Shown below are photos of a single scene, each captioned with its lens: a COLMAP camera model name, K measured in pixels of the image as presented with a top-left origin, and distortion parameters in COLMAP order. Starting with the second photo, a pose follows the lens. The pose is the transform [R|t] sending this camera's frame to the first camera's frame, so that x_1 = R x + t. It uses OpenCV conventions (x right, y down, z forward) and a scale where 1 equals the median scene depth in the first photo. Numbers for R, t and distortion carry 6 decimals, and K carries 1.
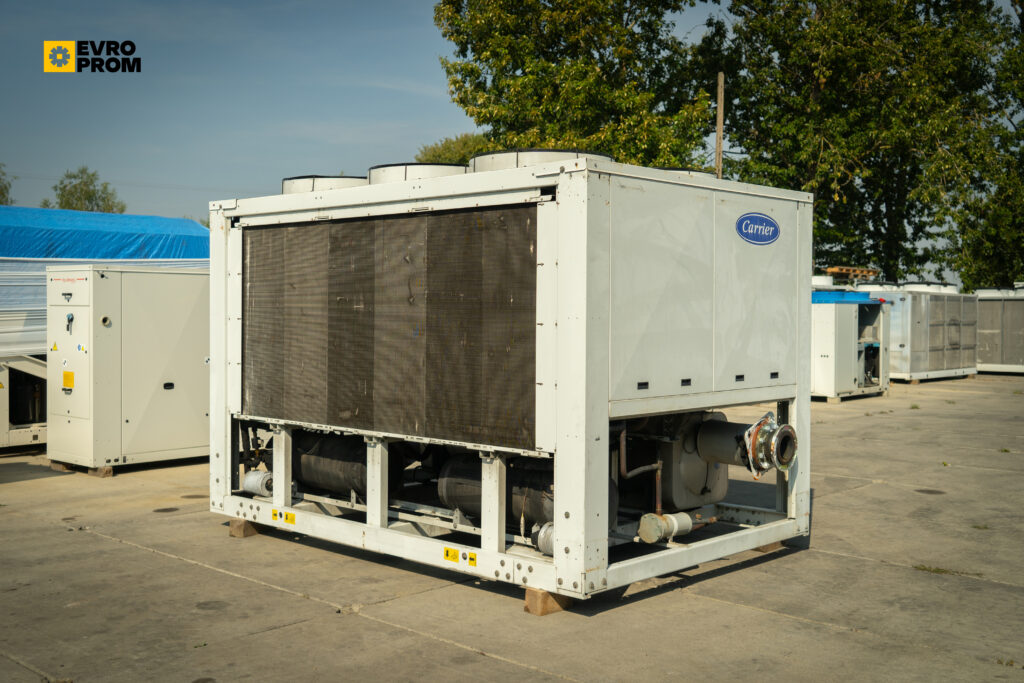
lens RADIAL K [[1108.4, 0, 510.8], [0, 1108.4, 336.5], [0, 0, 1]] dist [-0.000585, 0.000000]
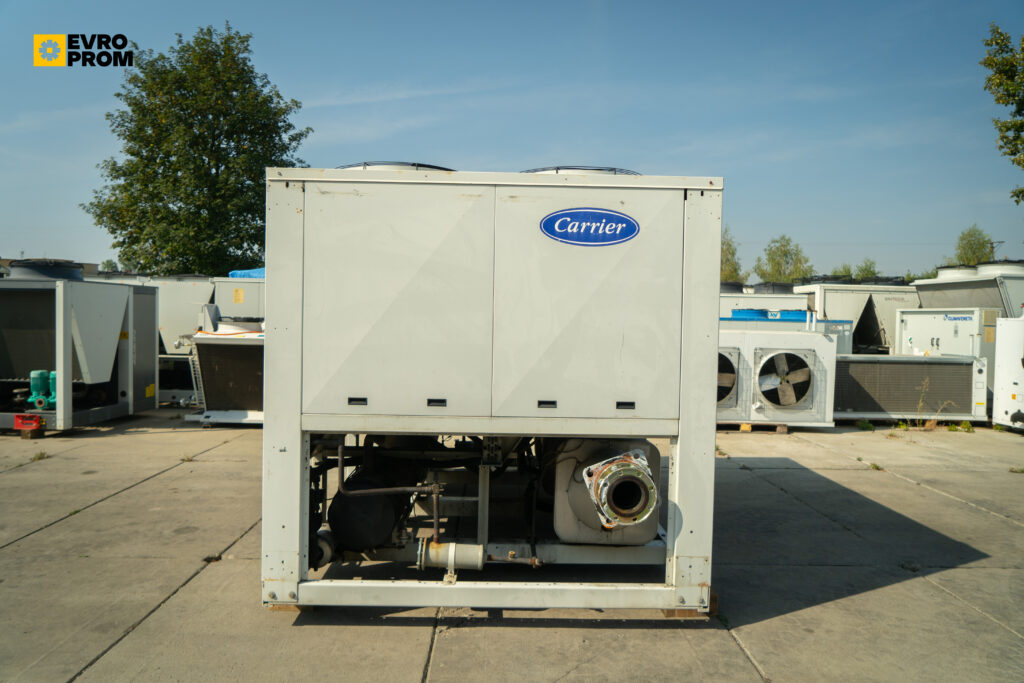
lens RADIAL K [[701.4, 0, 506.0], [0, 701.4, 336.4], [0, 0, 1]] dist [-0.026600, 0.008276]
pose [[0.705049, 0.025529, -0.708699, 0.546160], [-0.033459, 0.999436, 0.002715, -0.014374], [0.708369, 0.021798, 0.705505, 0.578911]]
